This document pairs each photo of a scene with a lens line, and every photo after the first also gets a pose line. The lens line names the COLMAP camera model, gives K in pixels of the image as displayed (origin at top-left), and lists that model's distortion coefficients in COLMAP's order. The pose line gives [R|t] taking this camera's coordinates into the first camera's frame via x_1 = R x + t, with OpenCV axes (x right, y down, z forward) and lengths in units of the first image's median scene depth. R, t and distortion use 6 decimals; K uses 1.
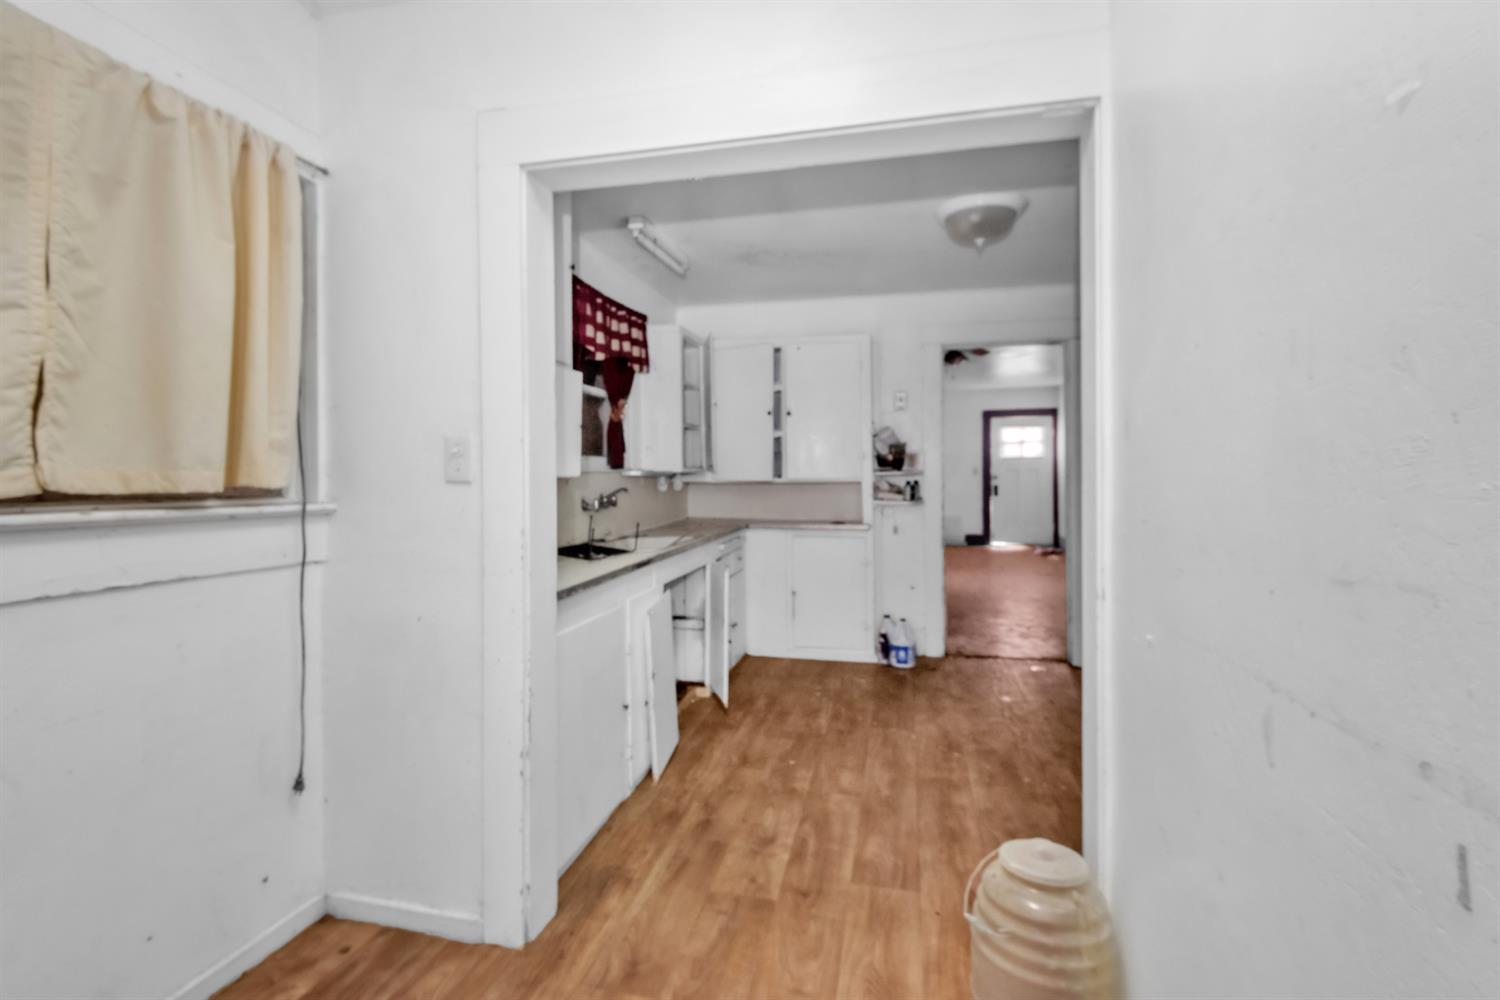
lens RADIAL K [[690.1, 0, 747.1], [0, 690.1, 473.4], [0, 0, 1]] dist [-0.001459, -0.000200]
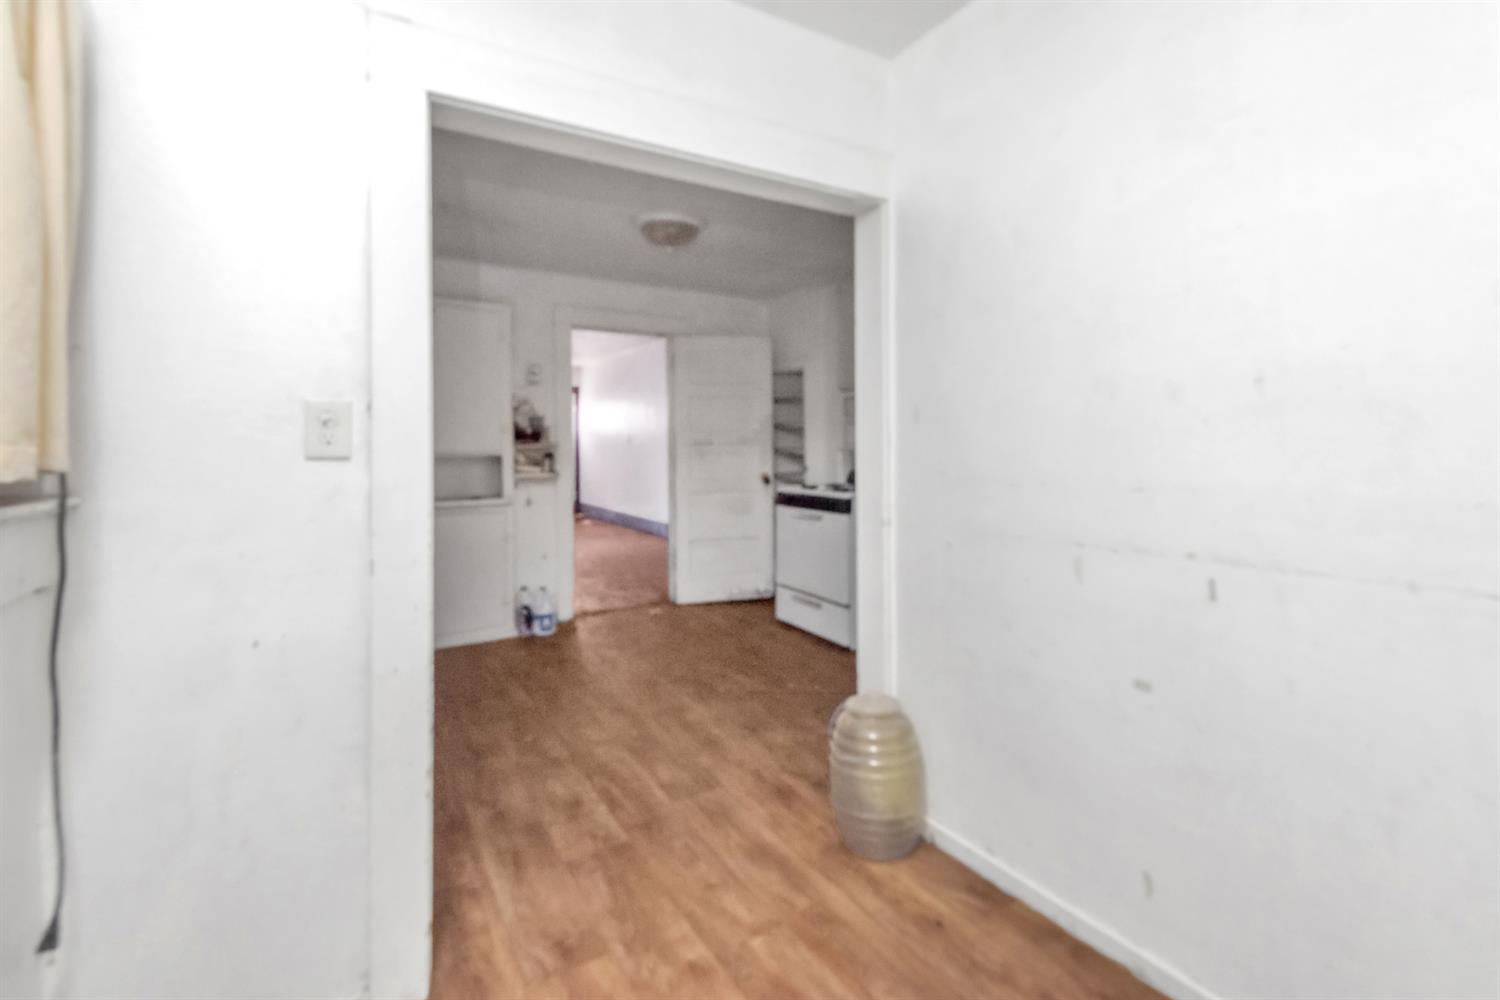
lens RADIAL K [[700.7, 0, 757.5], [0, 700.7, 454.3], [0, 0, 1]] dist [0.037220, -0.019216]
pose [[0.710135, -0.014143, 0.703924, -0.440259], [0.006437, 0.999887, 0.013595, 0.000064], [-0.704036, -0.005123, 0.710146, 0.054762]]
